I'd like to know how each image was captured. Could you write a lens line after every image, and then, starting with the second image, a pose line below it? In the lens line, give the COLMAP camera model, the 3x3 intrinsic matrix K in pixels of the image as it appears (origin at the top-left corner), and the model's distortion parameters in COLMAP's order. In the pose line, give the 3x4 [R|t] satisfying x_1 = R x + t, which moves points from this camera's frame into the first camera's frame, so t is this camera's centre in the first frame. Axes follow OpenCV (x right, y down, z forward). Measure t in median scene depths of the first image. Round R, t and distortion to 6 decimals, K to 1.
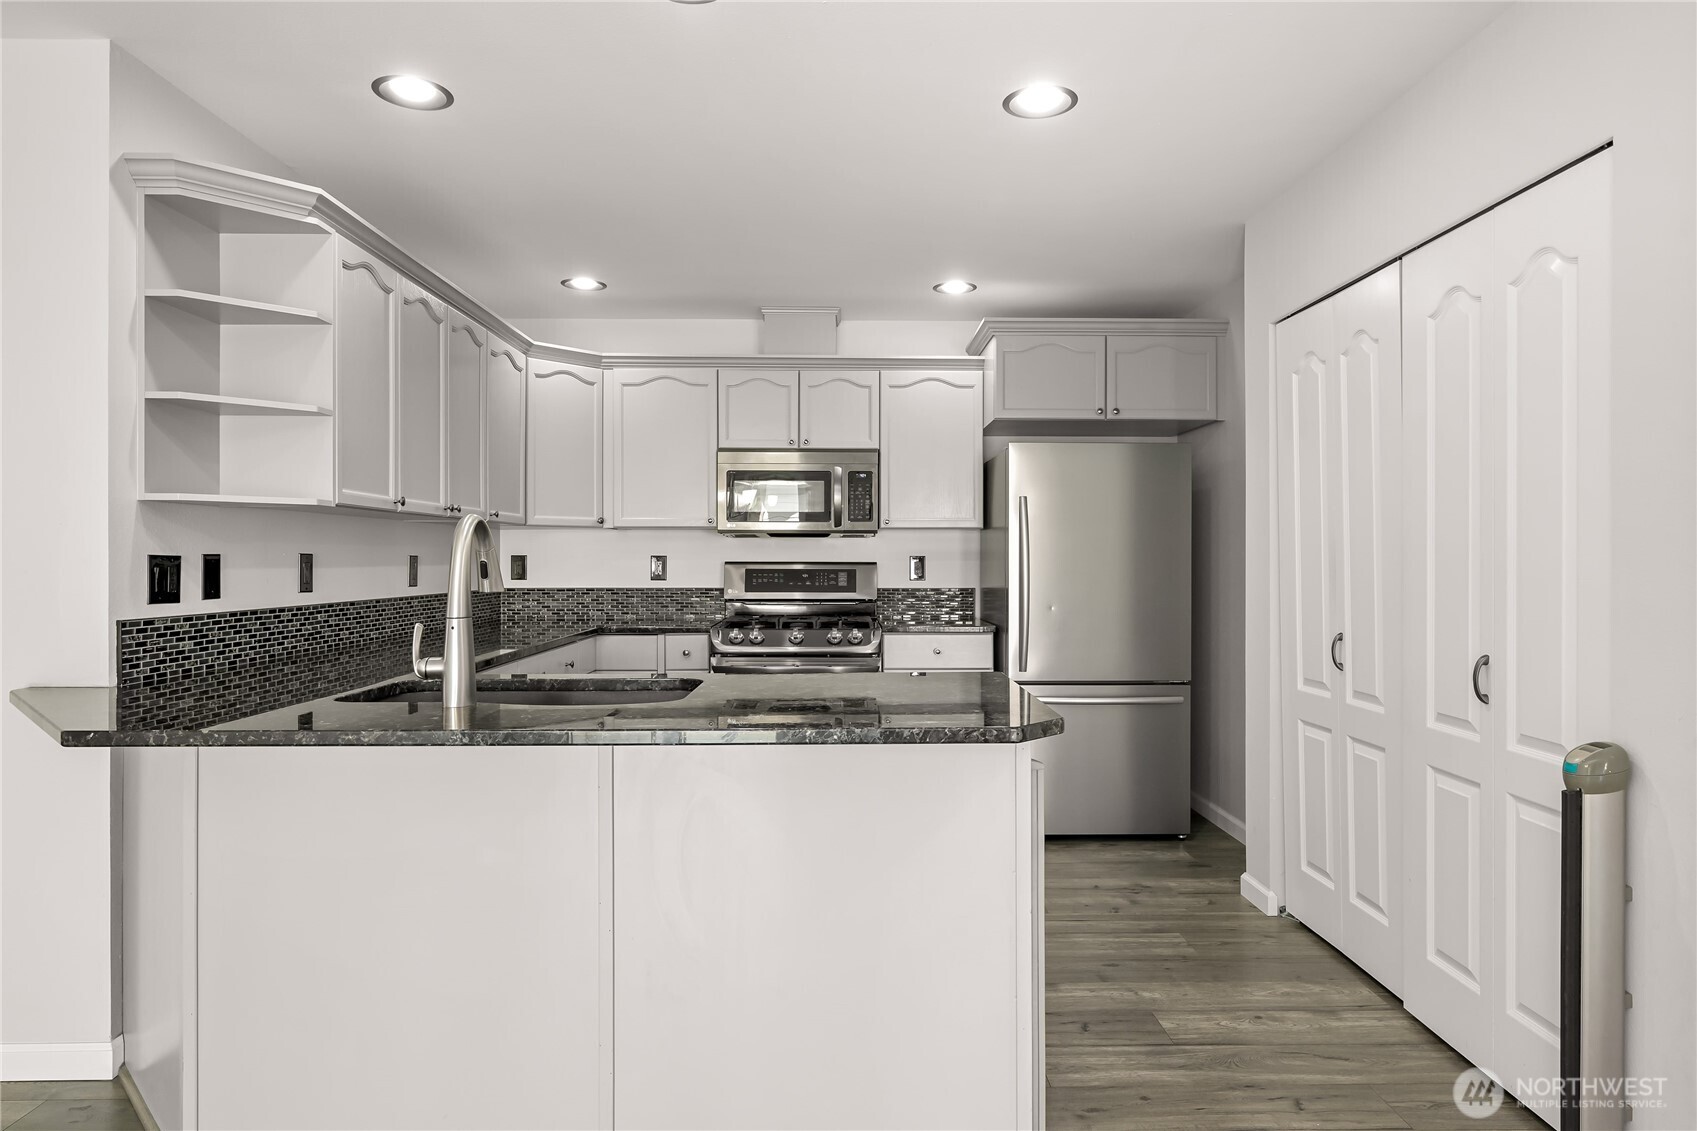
lens RADIAL K [[1019.6, 0, 866.8], [0, 1019.6, 562.3], [0, 0, 1]] dist [-0.002325, 0.000596]
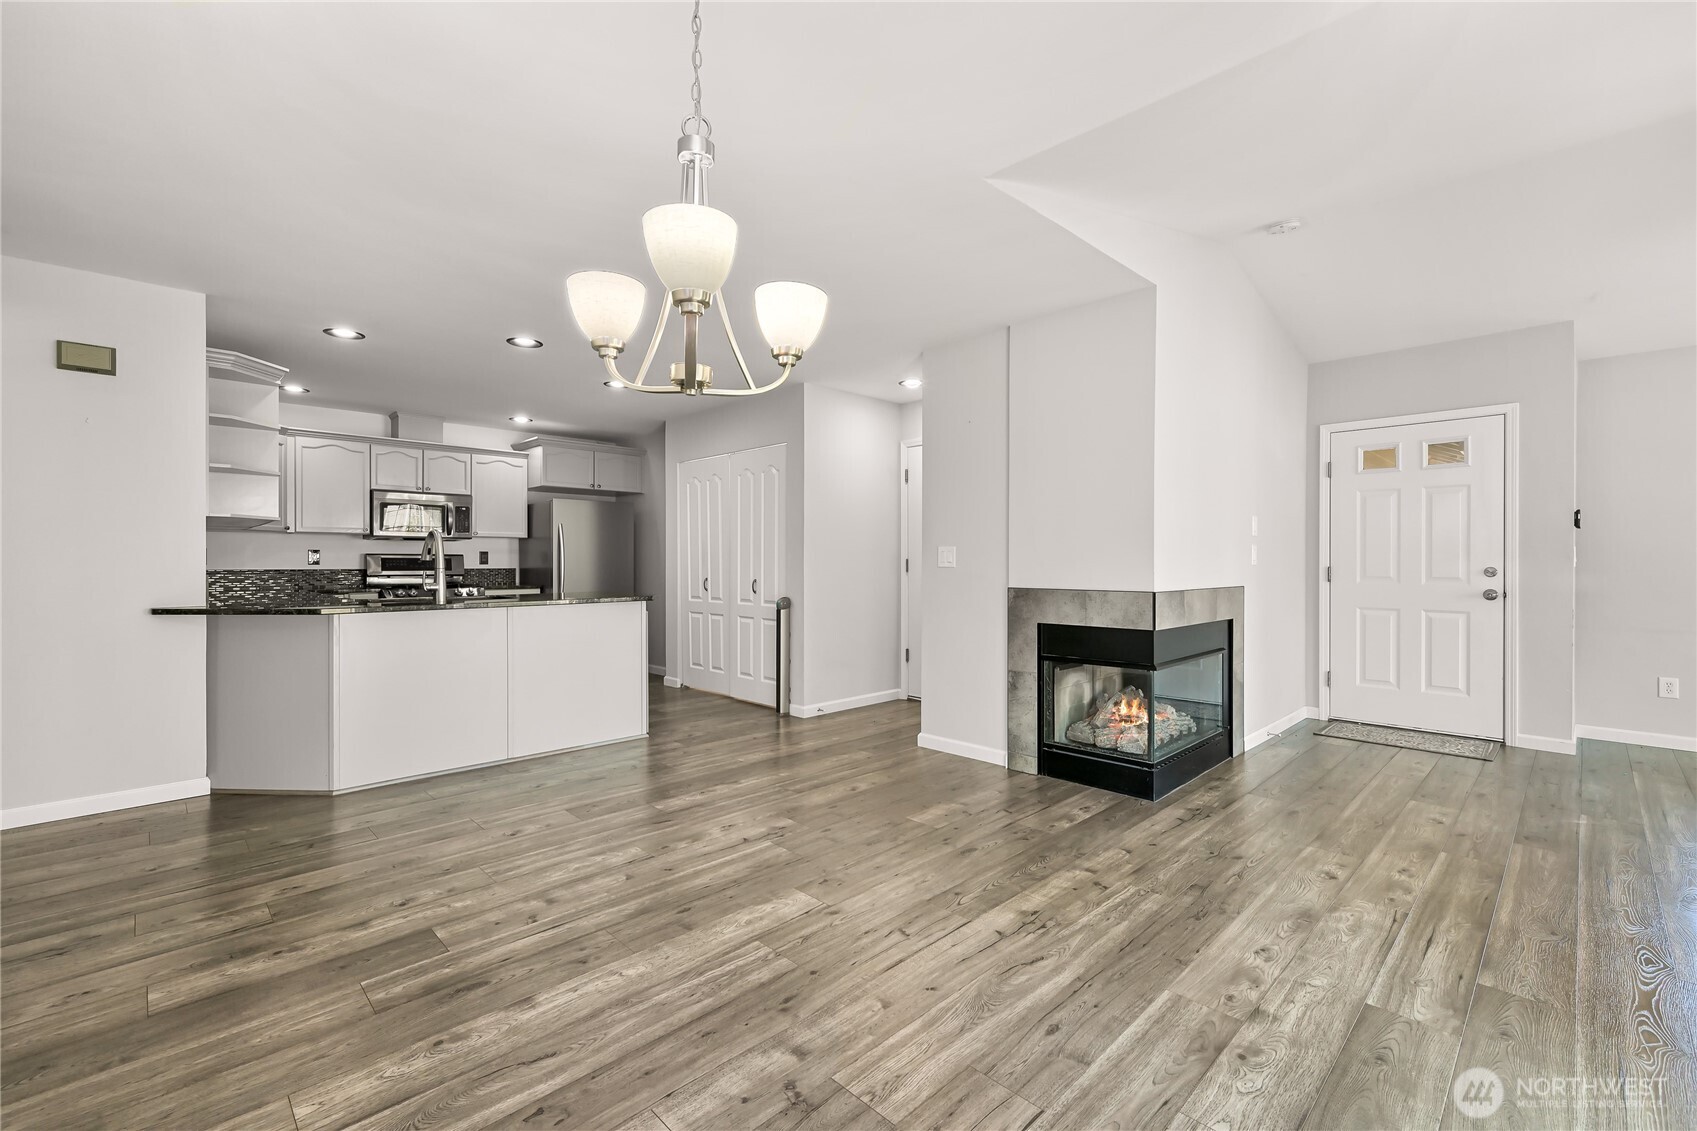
lens RADIAL K [[710.7, 0, 865.2], [0, 710.7, 568.2], [0, 0, 1]] dist [0.001654, 0.000043]
pose [[0.720713, -0.007340, 0.693195, -0.396265], [0.003251, 0.999969, 0.007209, 0.019514], [-0.693226, -0.002942, 0.720714, -0.495866]]
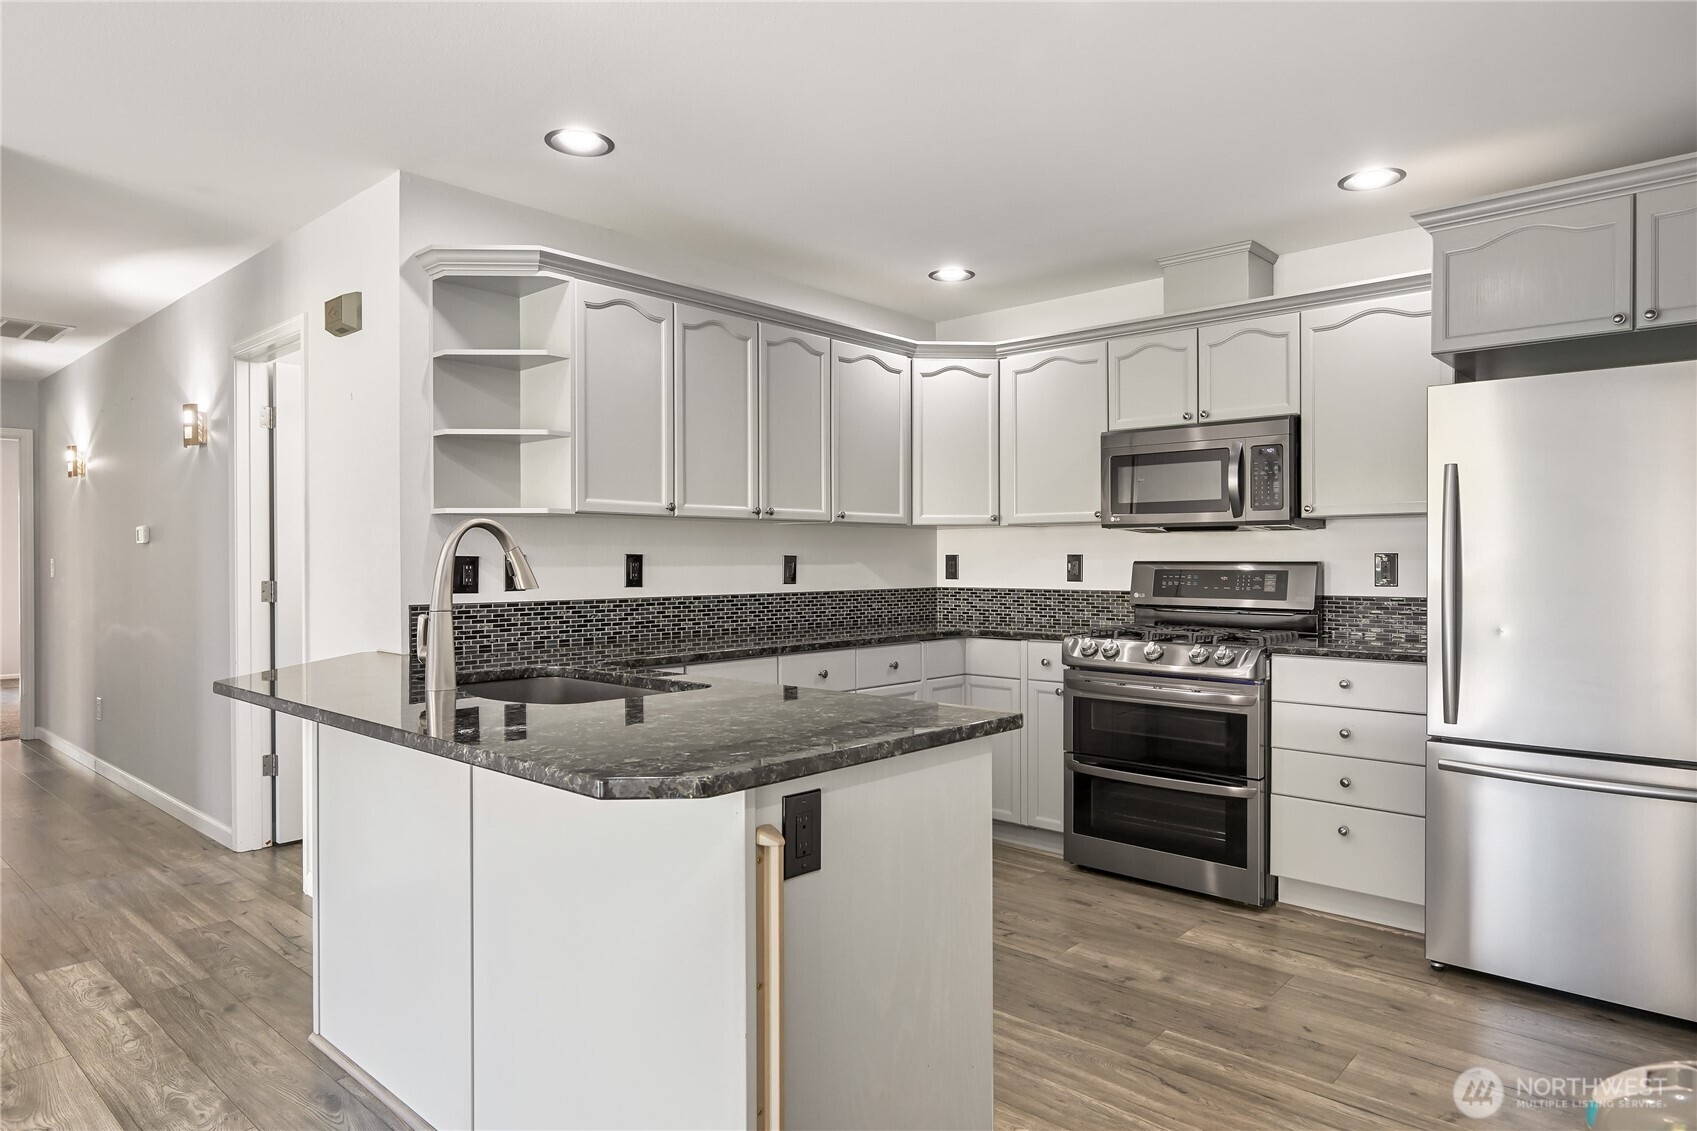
lens RADIAL K [[1020.6, 0, 858.1], [0, 1020.6, 561.4], [0, 0, 1]] dist [0.000972, 0.000850]
pose [[0.726456, -0.000103, -0.687213, 0.309883], [-0.000381, 1.000000, -0.000552, 0.000332], [0.687213, 0.000662, 0.726456, 0.222898]]
